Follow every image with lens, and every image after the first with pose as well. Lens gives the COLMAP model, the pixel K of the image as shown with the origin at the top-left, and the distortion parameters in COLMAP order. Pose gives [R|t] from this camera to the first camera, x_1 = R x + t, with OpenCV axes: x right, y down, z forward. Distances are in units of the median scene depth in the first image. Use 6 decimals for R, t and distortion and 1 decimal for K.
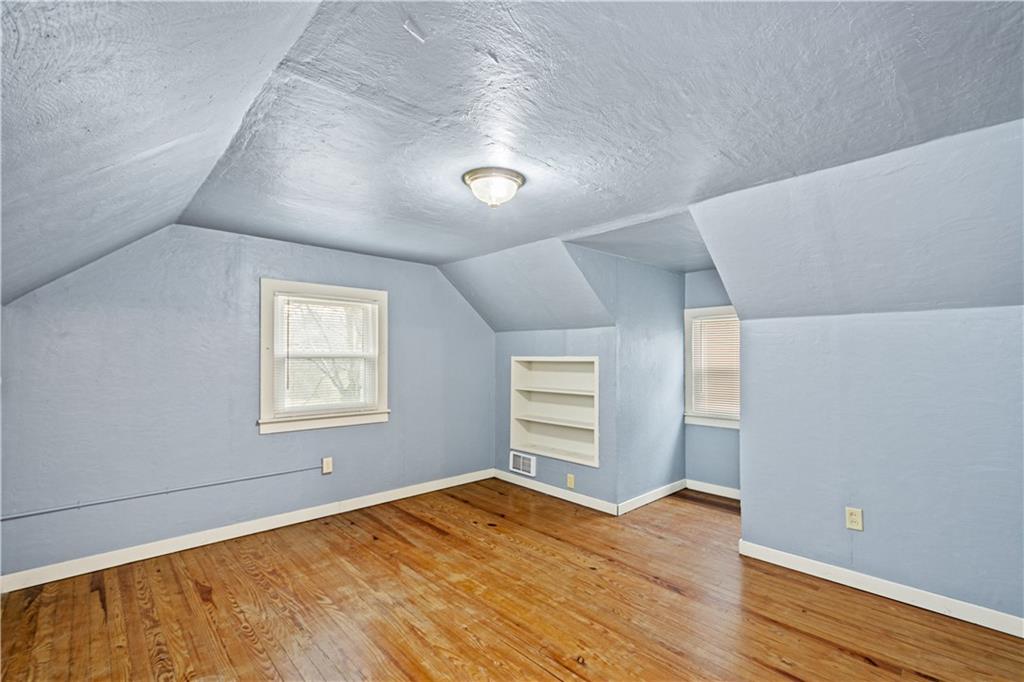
lens RADIAL K [[453.1, 0, 513.2], [0, 453.1, 343.7], [0, 0, 1]] dist [-0.000811, -0.000085]
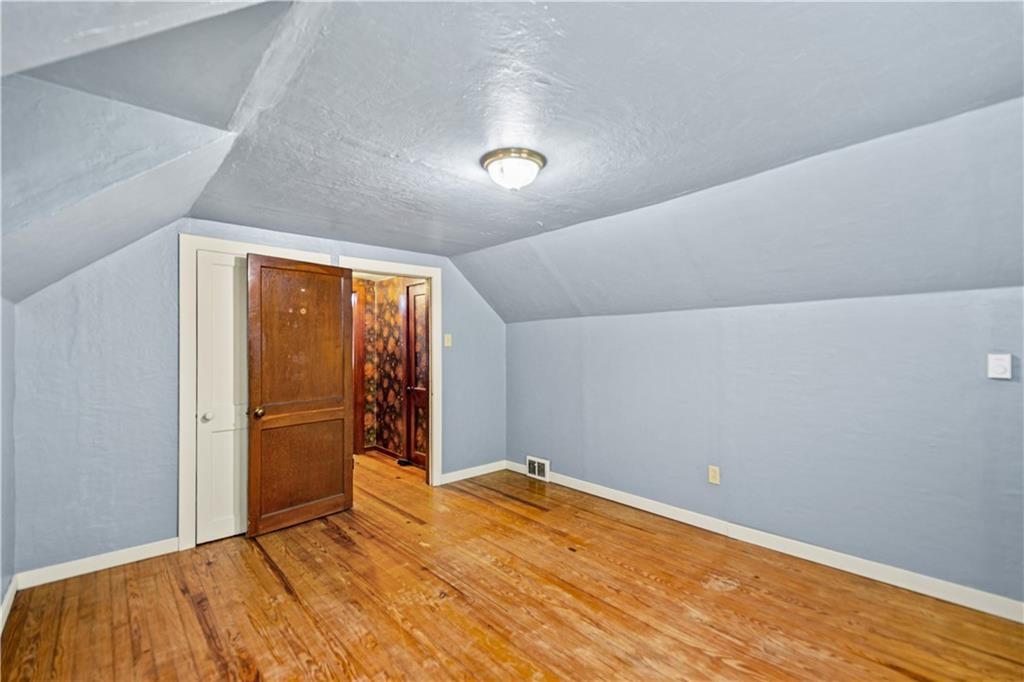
lens RADIAL K [[453.1, 0, 514.3], [0, 453.1, 343.2], [0, 0, 1]] dist [-0.000811, -0.000085]
pose [[-0.999864, 0.003231, 0.016167, -0.059244], [0.002552, 0.999121, -0.041835, 0.059846], [-0.016288, -0.041788, -0.998994, 1.974696]]
